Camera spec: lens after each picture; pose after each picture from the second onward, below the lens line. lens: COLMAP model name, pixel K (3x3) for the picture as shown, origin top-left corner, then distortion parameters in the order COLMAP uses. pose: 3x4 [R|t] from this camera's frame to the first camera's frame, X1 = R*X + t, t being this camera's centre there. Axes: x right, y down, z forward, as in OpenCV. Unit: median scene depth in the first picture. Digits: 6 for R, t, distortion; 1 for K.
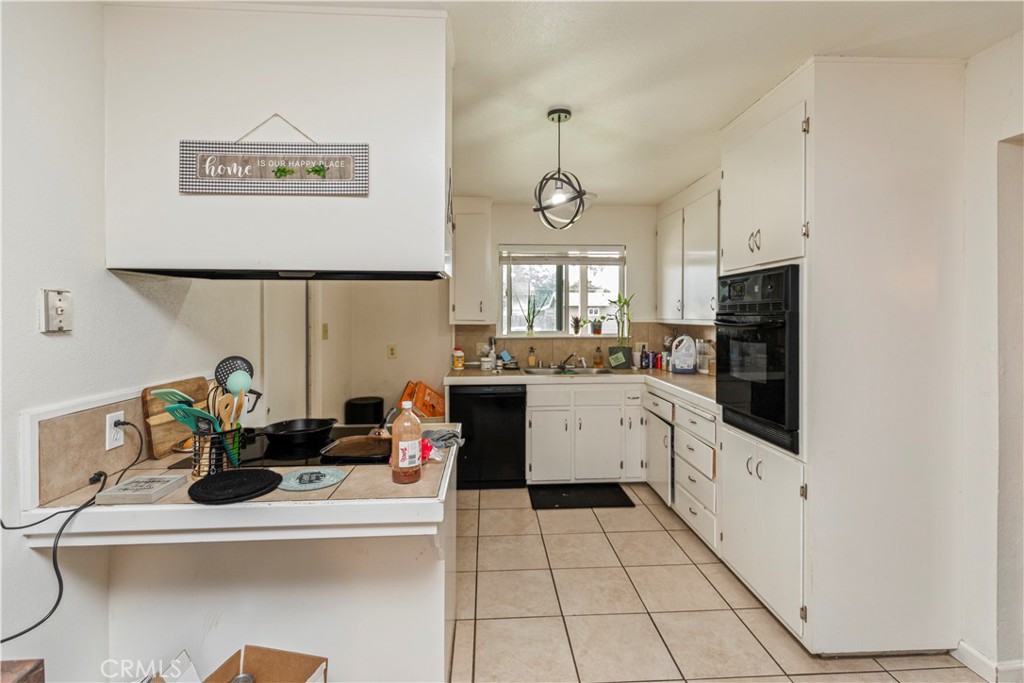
lens RADIAL K [[492.0, 0, 502.4], [0, 492.0, 312.6], [0, 0, 1]] dist [-0.001219, -0.001159]
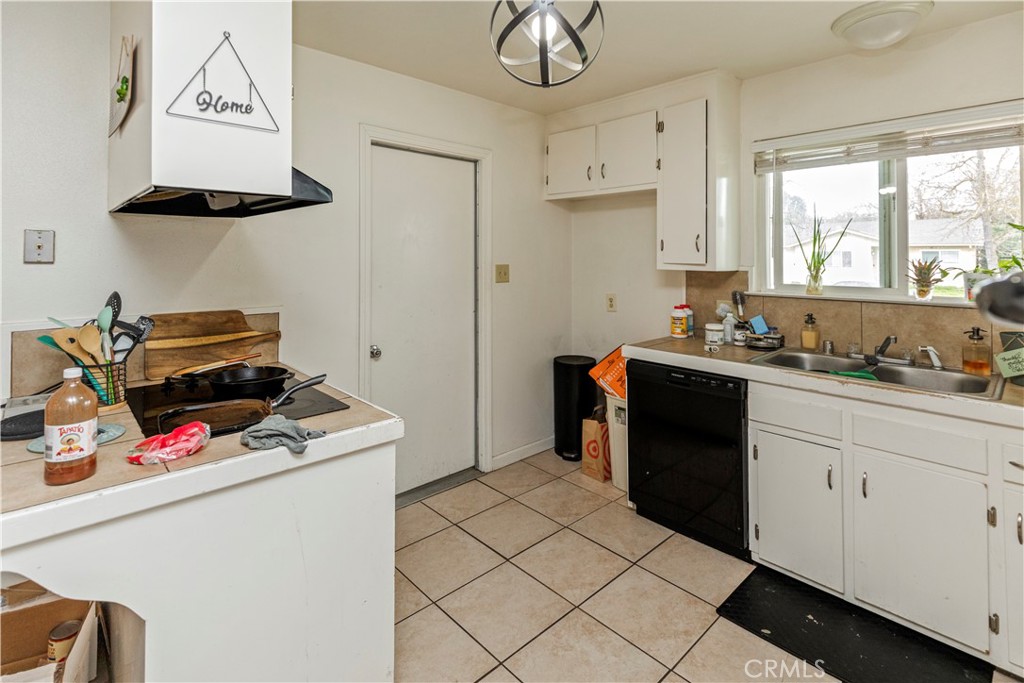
lens RADIAL K [[492.0, 0, 490.8], [0, 492.0, 250.2], [0, 0, 1]] dist [-0.001219, -0.001159]
pose [[0.625130, -0.004928, -0.780505, 0.290843], [-0.003994, 0.999947, -0.009512, 0.004963], [0.780510, 0.009064, 0.625077, 0.403159]]
